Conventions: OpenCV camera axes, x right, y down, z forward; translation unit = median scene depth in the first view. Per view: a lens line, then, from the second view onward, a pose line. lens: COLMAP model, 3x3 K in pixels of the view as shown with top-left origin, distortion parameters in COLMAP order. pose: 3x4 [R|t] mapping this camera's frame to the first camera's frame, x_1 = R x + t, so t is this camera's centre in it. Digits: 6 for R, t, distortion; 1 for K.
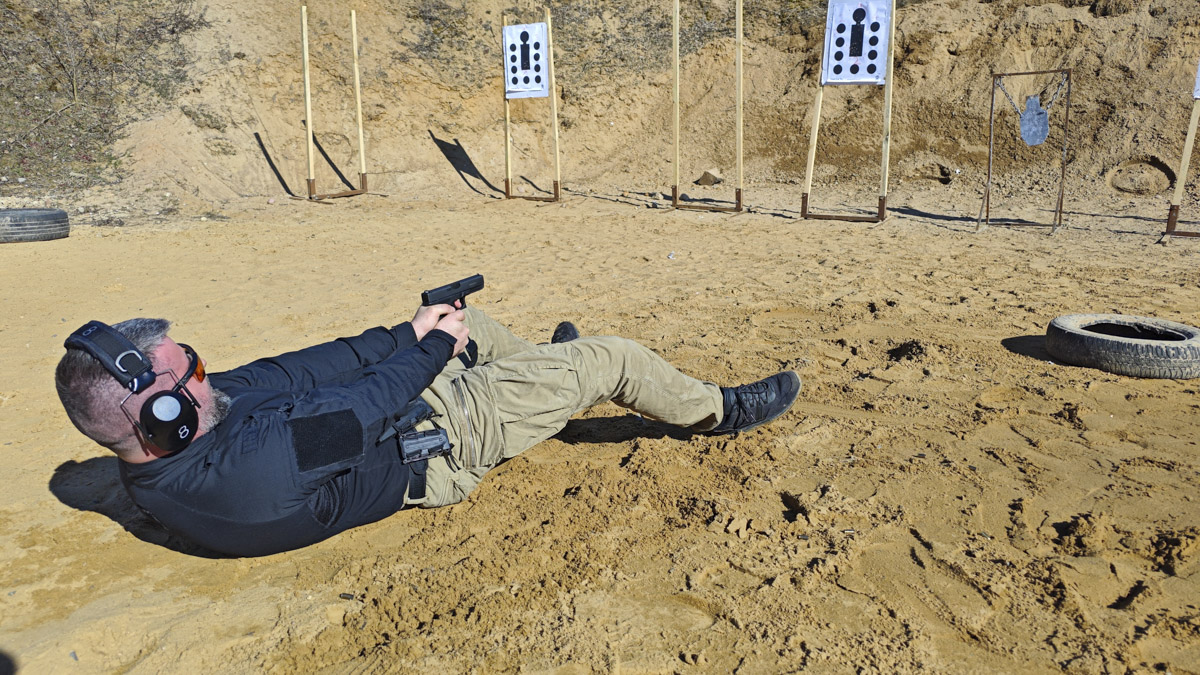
lens RADIAL K [[866.1, 0, 609.0], [0, 866.1, 341.2], [0, 0, 1]] dist [-0.004535, -0.002557]
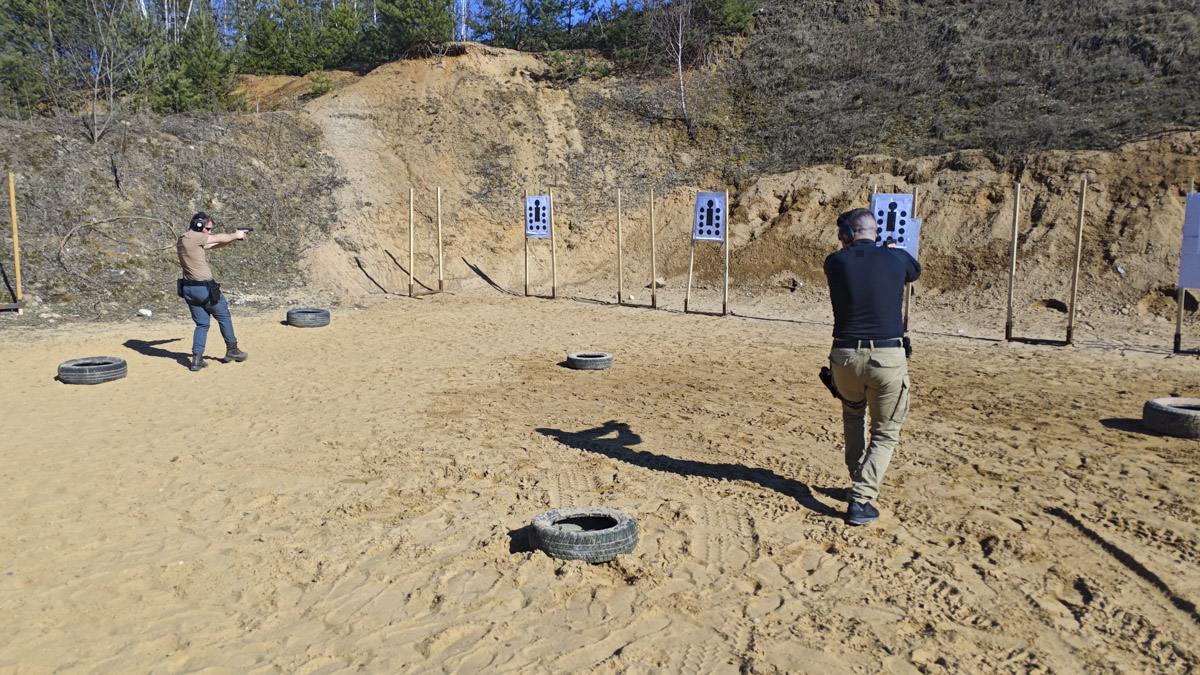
lens RADIAL K [[847.0, 0, 592.5], [0, 847.0, 362.2], [0, 0, 1]] dist [0.013471, -0.026247]
pose [[0.995546, 0.020997, -0.091905, 0.141550], [-0.026509, 0.997896, -0.059171, 0.046294], [0.090470, 0.061344, 0.994008, -0.518918]]
